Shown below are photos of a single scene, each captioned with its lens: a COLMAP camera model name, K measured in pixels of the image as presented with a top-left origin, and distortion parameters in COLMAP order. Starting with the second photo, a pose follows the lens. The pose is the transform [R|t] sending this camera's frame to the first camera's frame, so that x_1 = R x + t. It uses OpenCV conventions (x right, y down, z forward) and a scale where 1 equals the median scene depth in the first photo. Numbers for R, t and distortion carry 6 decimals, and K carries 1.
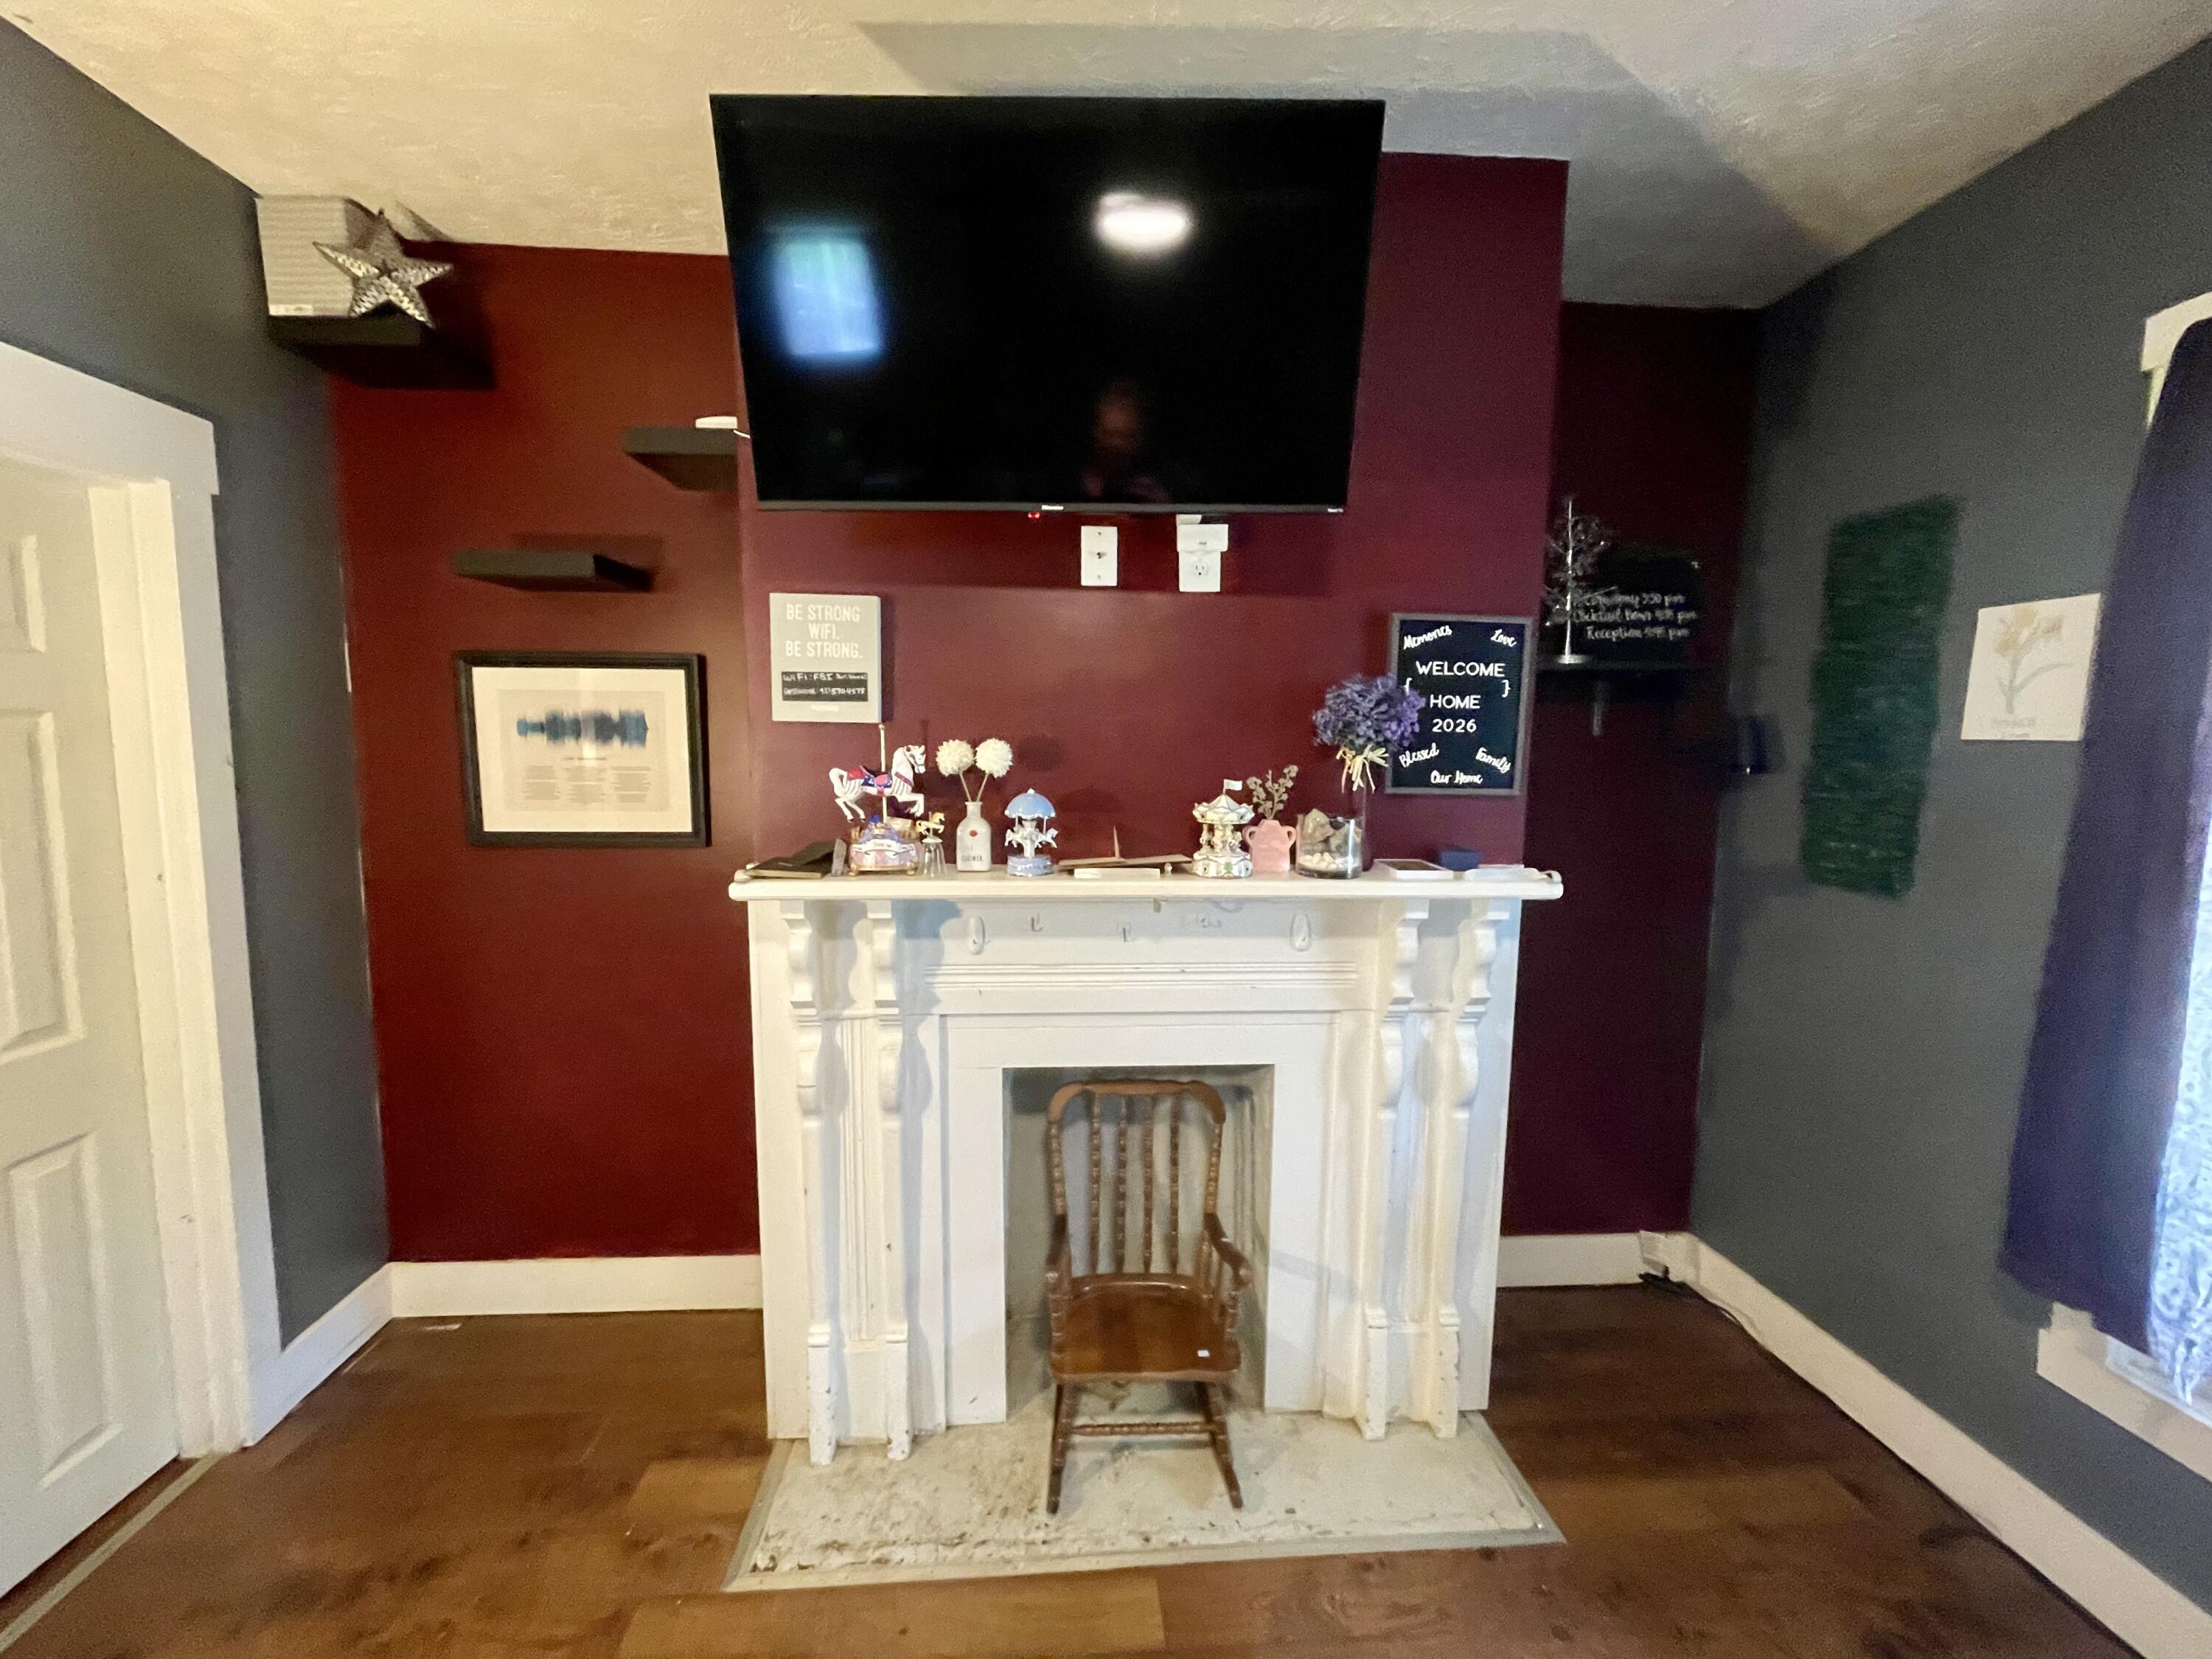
lens RADIAL K [[888.0, 0, 1106.0], [0, 888.0, 829.5], [0, 0, 1]] dist [-0.004528, -0.000321]
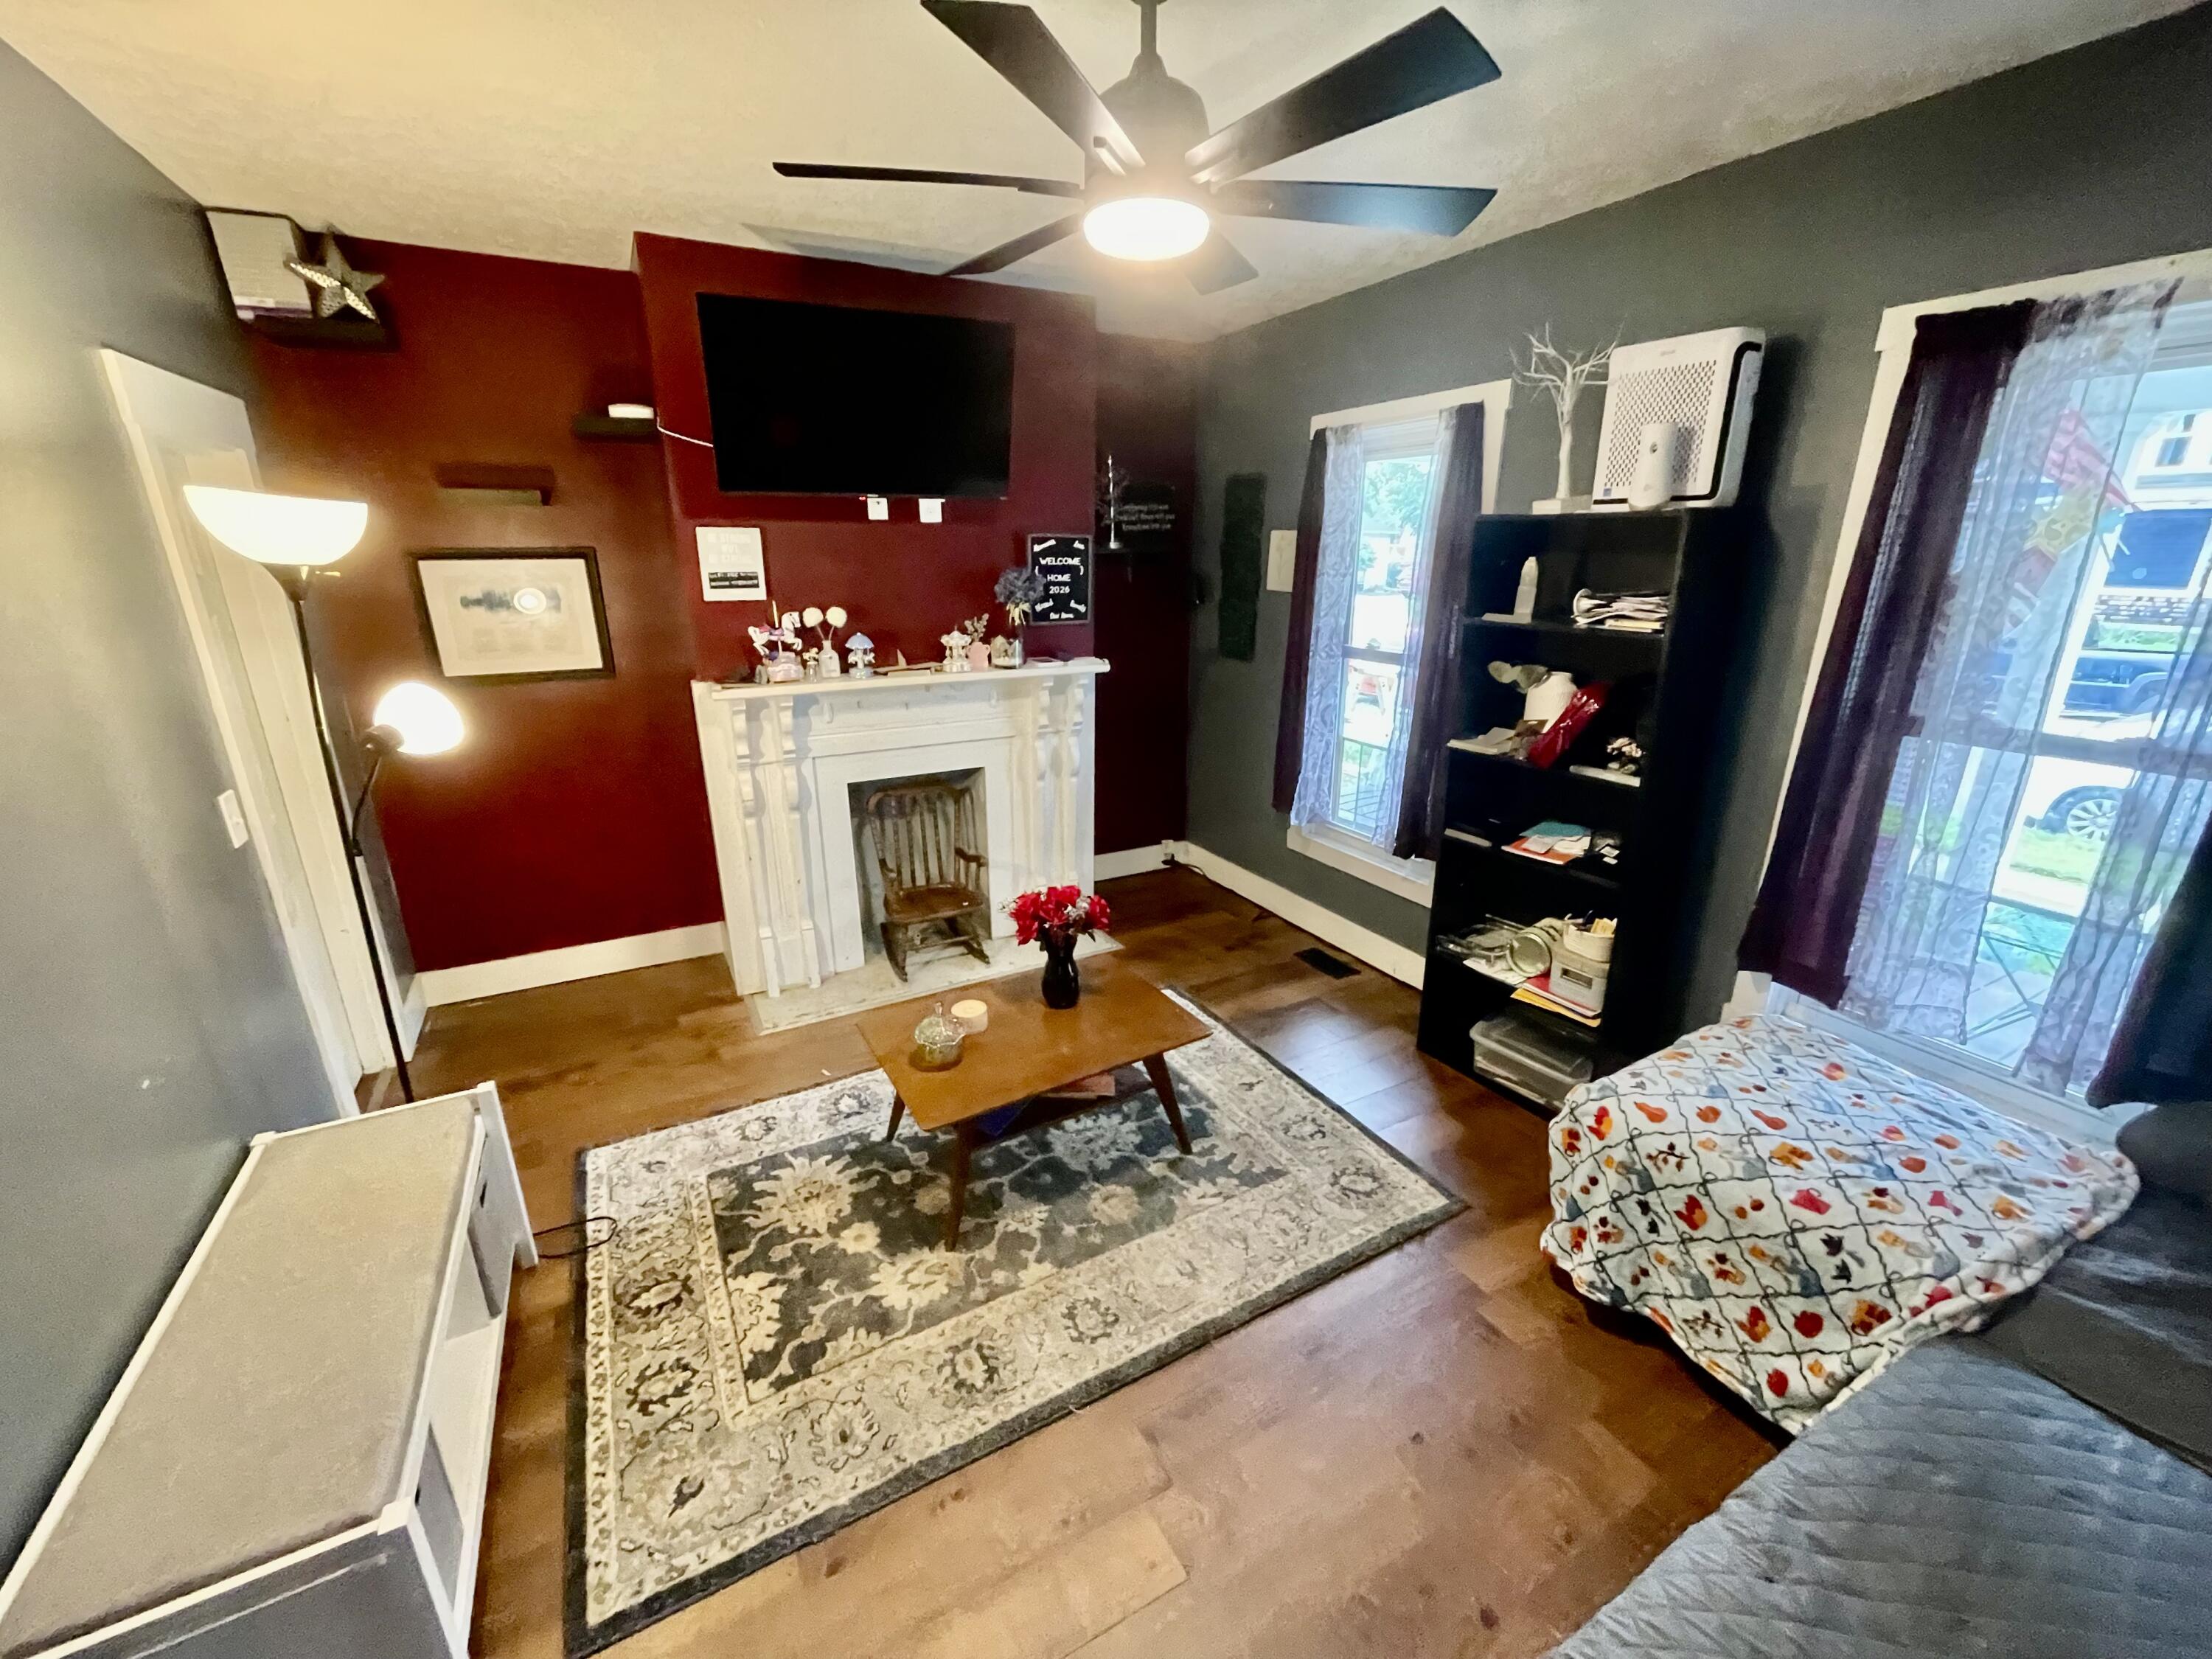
lens RADIAL K [[888.0, 0, 1106.0], [0, 888.0, 829.5], [0, 0, 1]] dist [-0.004528, -0.000321]
pose [[0.910617, -0.136937, 0.389904, -0.386194], [0.048241, 0.972277, 0.228803, -0.042835], [-0.410426, -0.189542, 0.891977, -0.981426]]
